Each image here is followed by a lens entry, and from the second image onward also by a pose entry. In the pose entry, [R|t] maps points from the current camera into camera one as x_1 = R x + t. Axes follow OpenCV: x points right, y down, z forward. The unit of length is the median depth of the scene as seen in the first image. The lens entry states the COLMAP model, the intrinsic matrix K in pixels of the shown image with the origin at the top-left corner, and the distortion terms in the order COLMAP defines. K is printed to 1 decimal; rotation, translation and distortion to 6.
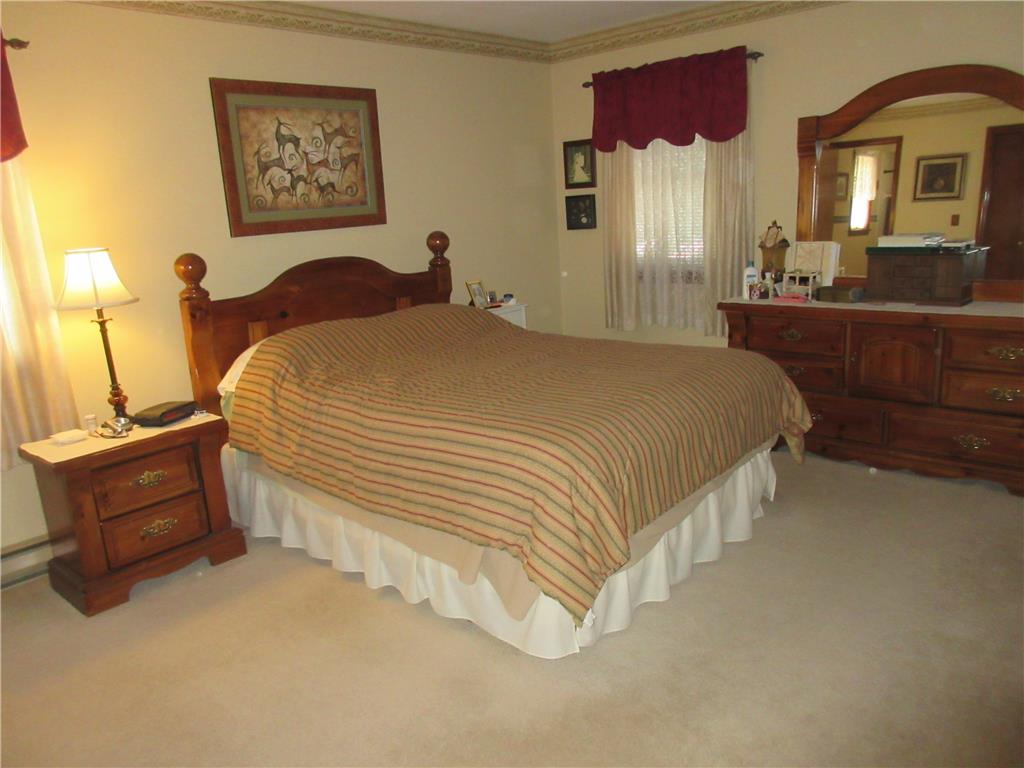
lens RADIAL K [[760.8, 0, 513.1], [0, 760.8, 384.1], [0, 0, 1]] dist [0.000730, -0.011224]
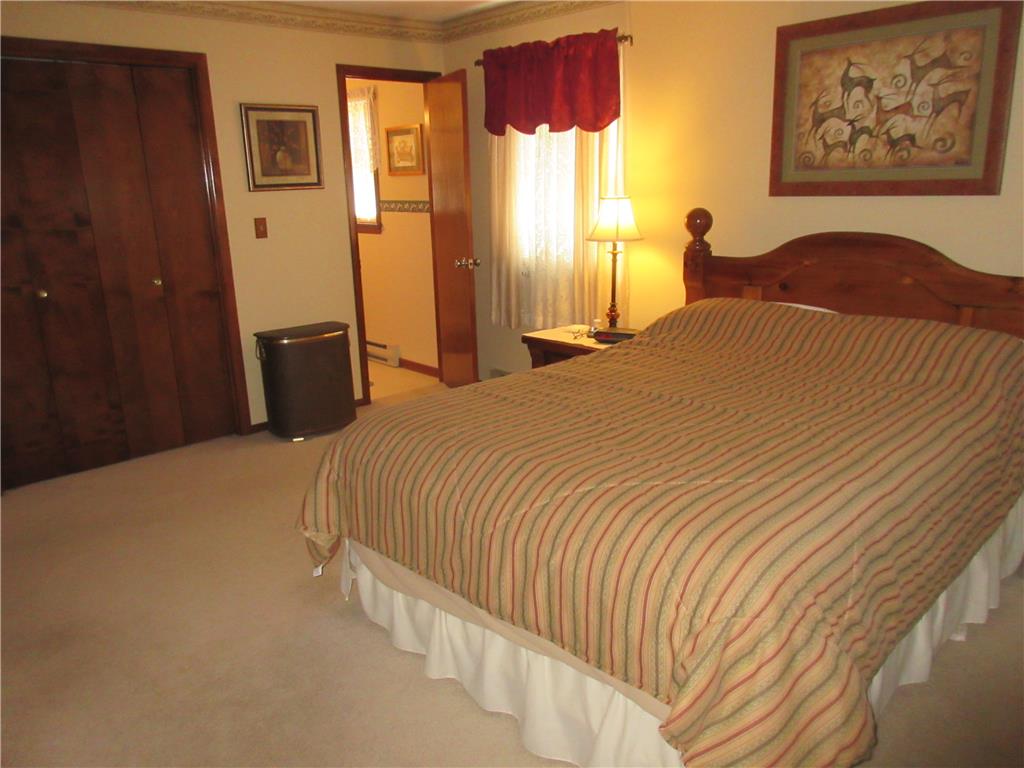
lens RADIAL K [[760.8, 0, 512.9], [0, 760.8, 385.3], [0, 0, 1]] dist [0.000730, -0.011224]
pose [[-0.095053, 0.316795, -0.943719, 0.609381], [-0.208334, 0.920688, 0.330047, -0.209951], [0.973428, 0.227980, -0.021515, 0.715783]]
